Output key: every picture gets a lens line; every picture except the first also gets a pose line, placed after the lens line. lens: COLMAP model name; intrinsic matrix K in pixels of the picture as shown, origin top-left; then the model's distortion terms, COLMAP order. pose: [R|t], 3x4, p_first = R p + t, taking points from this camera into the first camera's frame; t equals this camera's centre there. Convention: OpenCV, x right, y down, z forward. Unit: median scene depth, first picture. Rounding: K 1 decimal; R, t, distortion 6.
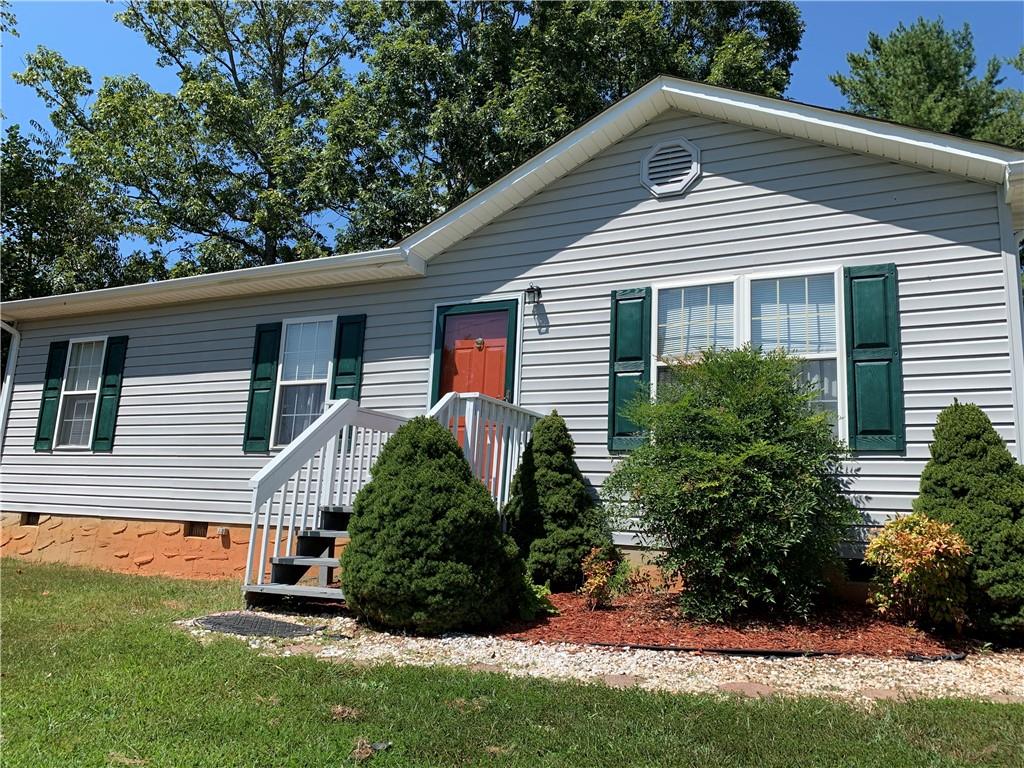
lens RADIAL K [[778.5, 0, 512.0], [0, 778.5, 384.0], [0, 0, 1]] dist [0.106068, -0.174055]
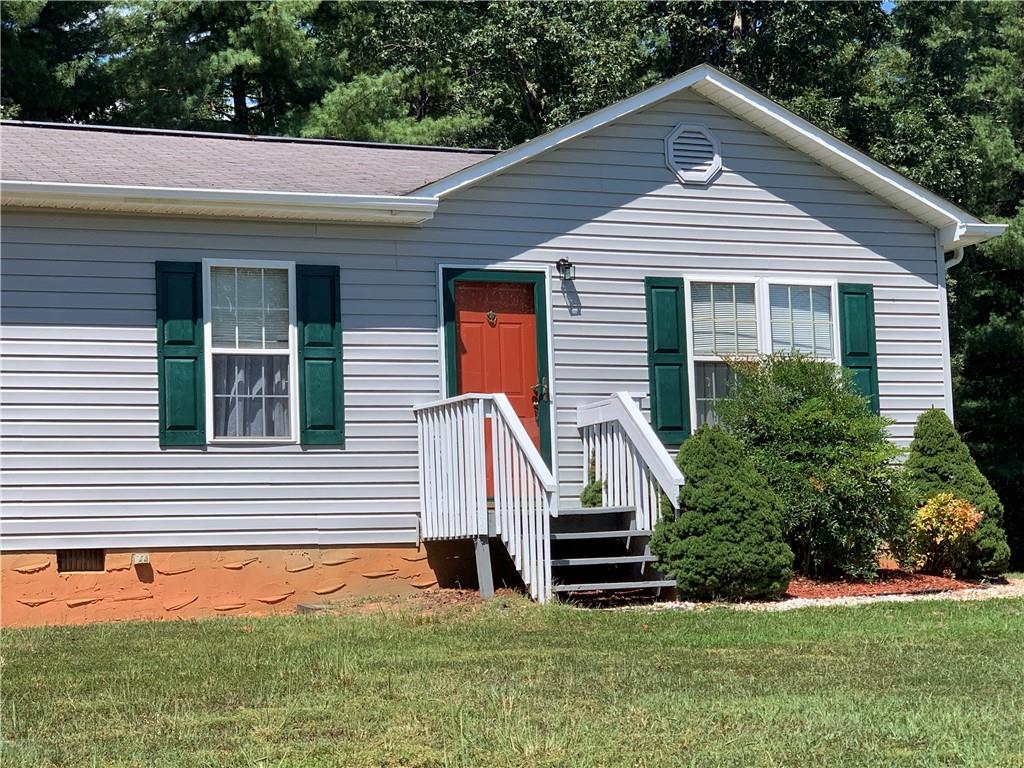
lens RADIAL K [[2105.7, 0, 512.0], [0, 2105.7, 384.0], [0, 0, 1]] dist [-0.023355, 0.227124]
pose [[0.653926, 0.005662, 0.756537, -1.931882], [-0.075824, 0.995428, 0.058090, -0.126682], [-0.752749, -0.095350, 0.651366, -0.562016]]
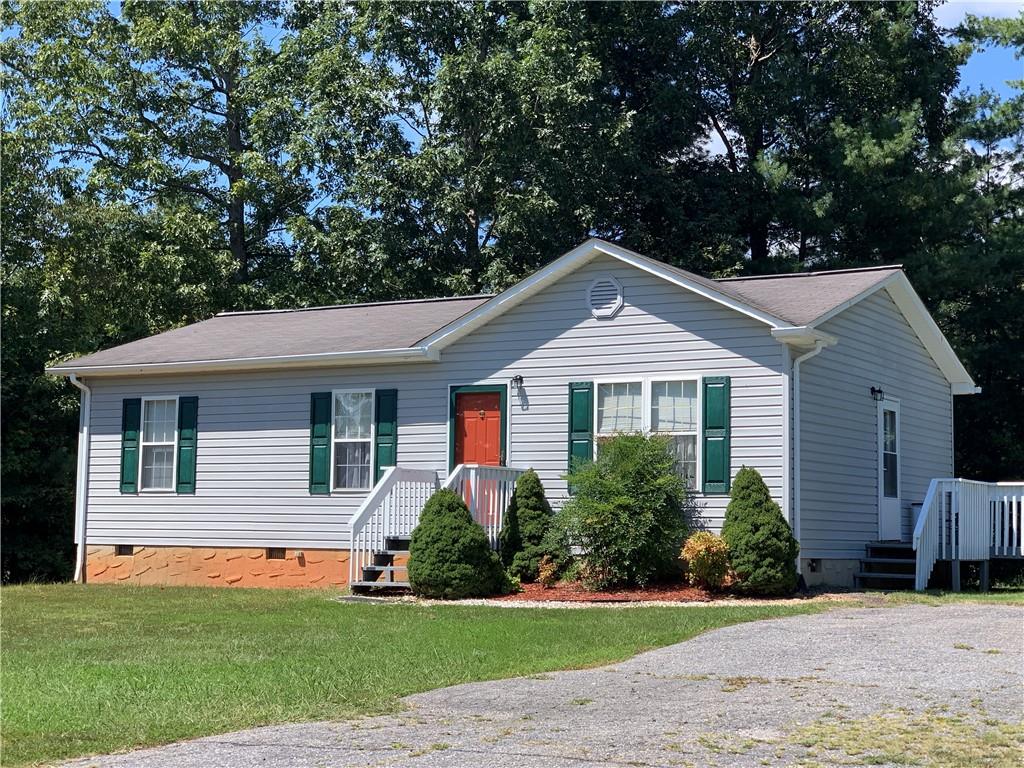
lens RADIAL K [[1649.5, 0, 491.9], [0, 1649.5, 363.9], [0, 0, 1]] dist [0.043380, 0.202655]
pose [[0.995637, -0.042270, -0.083183, 0.244251], [0.048361, 0.996186, 0.072623, -0.387195], [0.079796, -0.076329, 0.993885, -2.083226]]
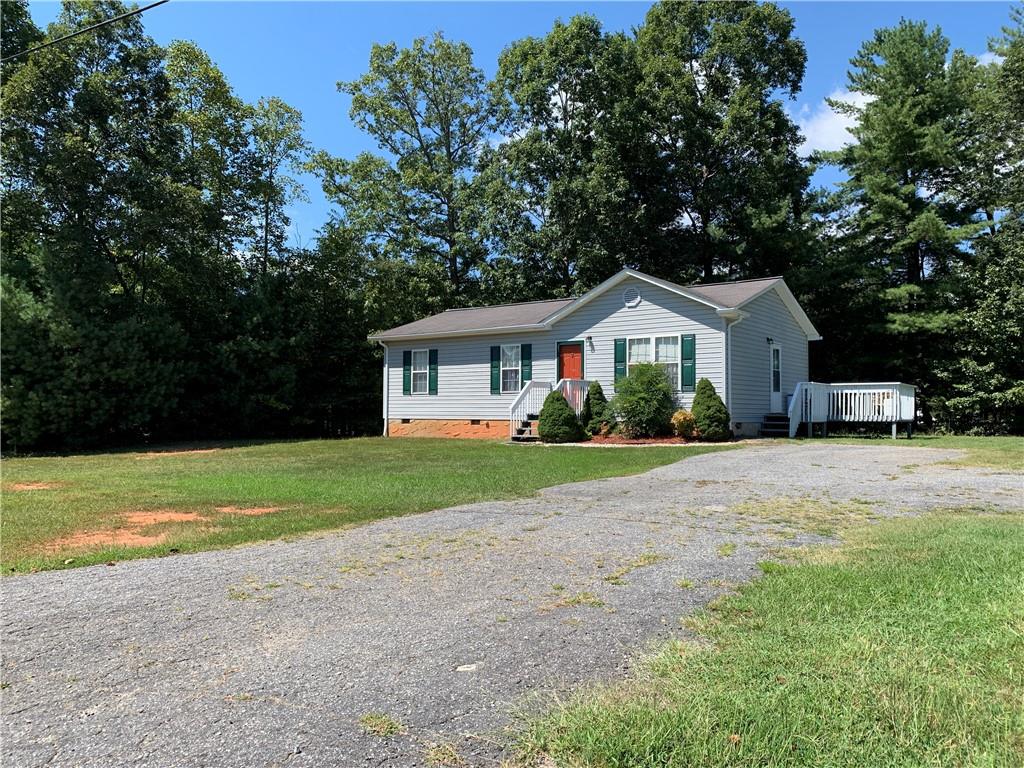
lens RADIAL K [[770.8, 0, 501.7], [0, 770.8, 375.8], [0, 0, 1]] dist [0.129446, -0.213870]
pose [[0.982714, -0.052601, -0.177502, 0.224937], [0.074827, 0.989835, 0.120942, -0.374494], [0.169336, -0.132134, 0.976661, -2.024361]]
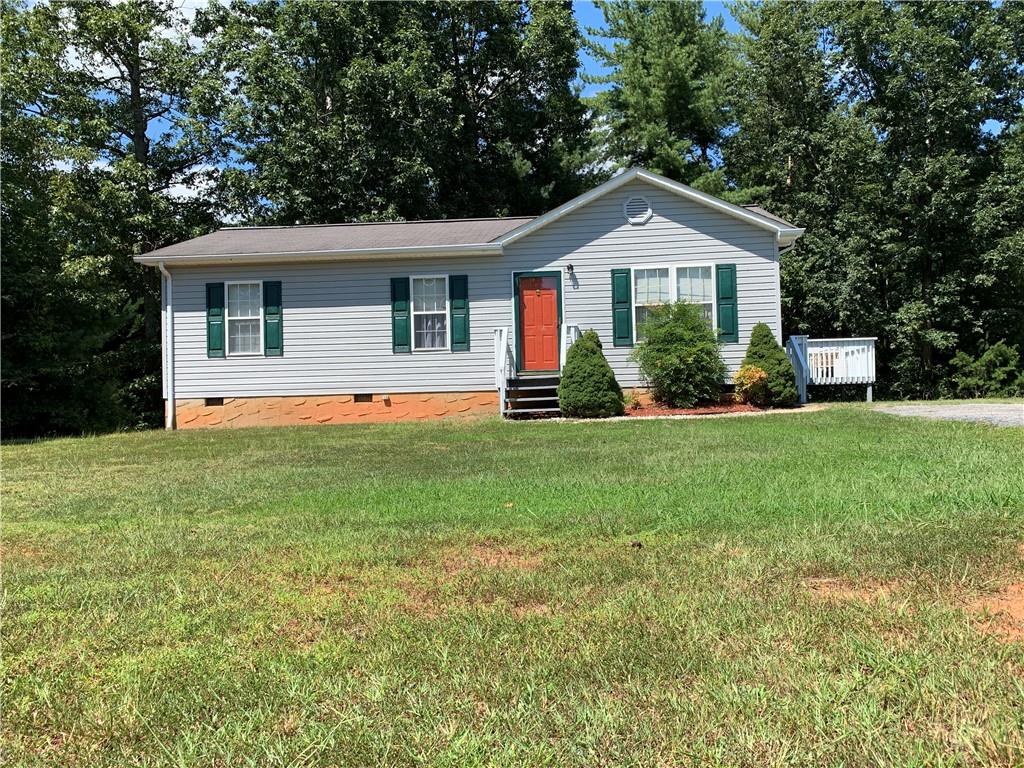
lens RADIAL K [[874.8, 0, 502.4], [0, 874.8, 381.3], [0, 0, 1]] dist [0.135622, -0.304498]
pose [[0.935277, -0.060072, 0.348782, -0.993187], [0.005403, 0.987798, 0.155646, -0.191541], [-0.353876, -0.143688, 0.924189, -1.125347]]
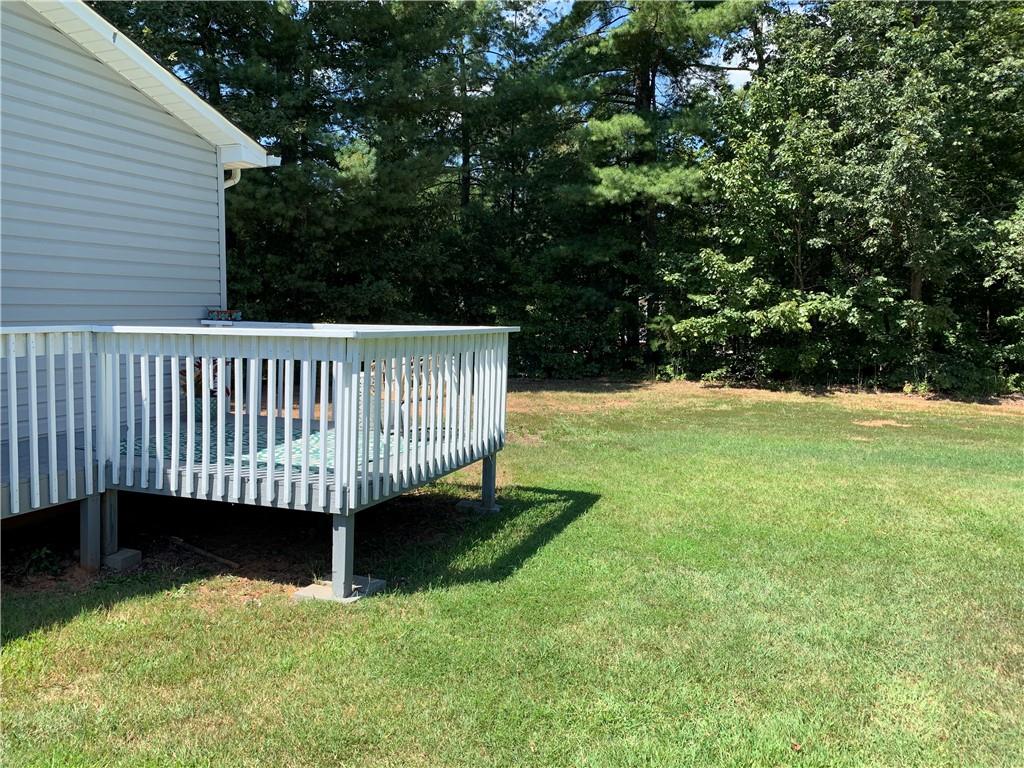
lens RADIAL K [[786.8, 0, 507.4], [0, 786.8, 382.1], [0, 0, 1]] dist [0.015149, -0.010451]
pose [[0.995237, -0.051926, 0.082499, 1.255570], [0.027684, 0.962027, 0.271546, 0.008091], [-0.093467, -0.267969, 0.958883, 0.563884]]
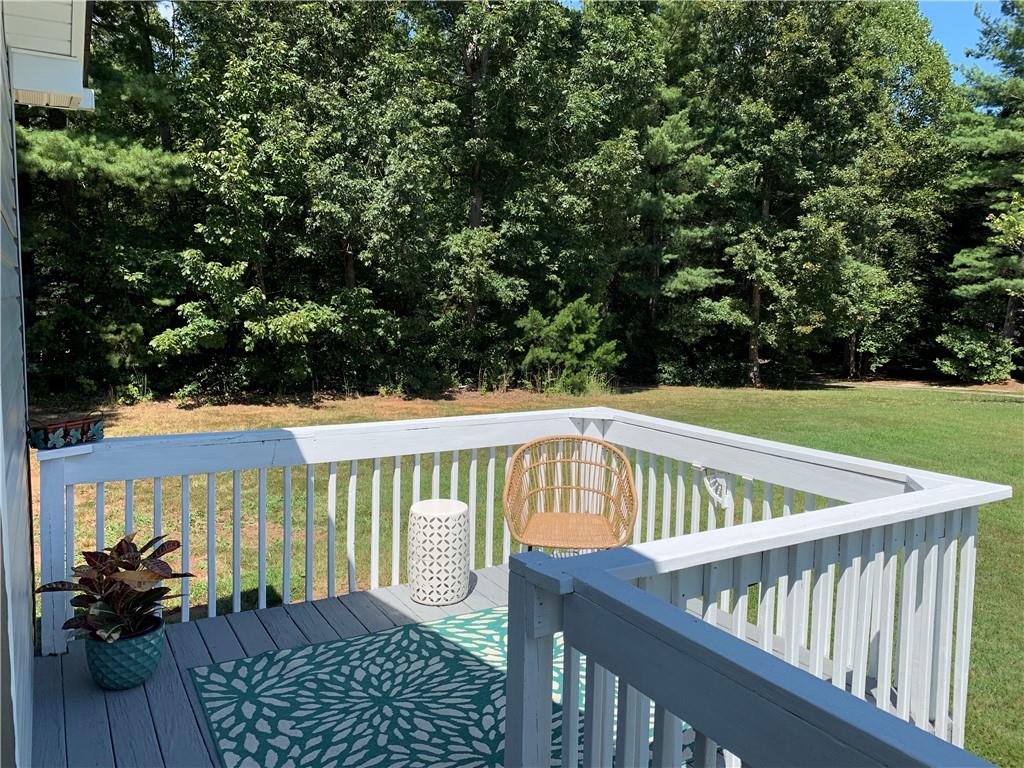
lens RADIAL K [[795.8, 0, 511.7], [0, 795.8, 377.1], [0, 0, 1]] dist [0.008946, -0.004181]
pose [[0.548106, -0.117819, 0.828069, 0.703175], [-0.143554, 0.962087, 0.231907, 0.007231], [-0.823997, -0.245982, 0.510413, 1.167935]]
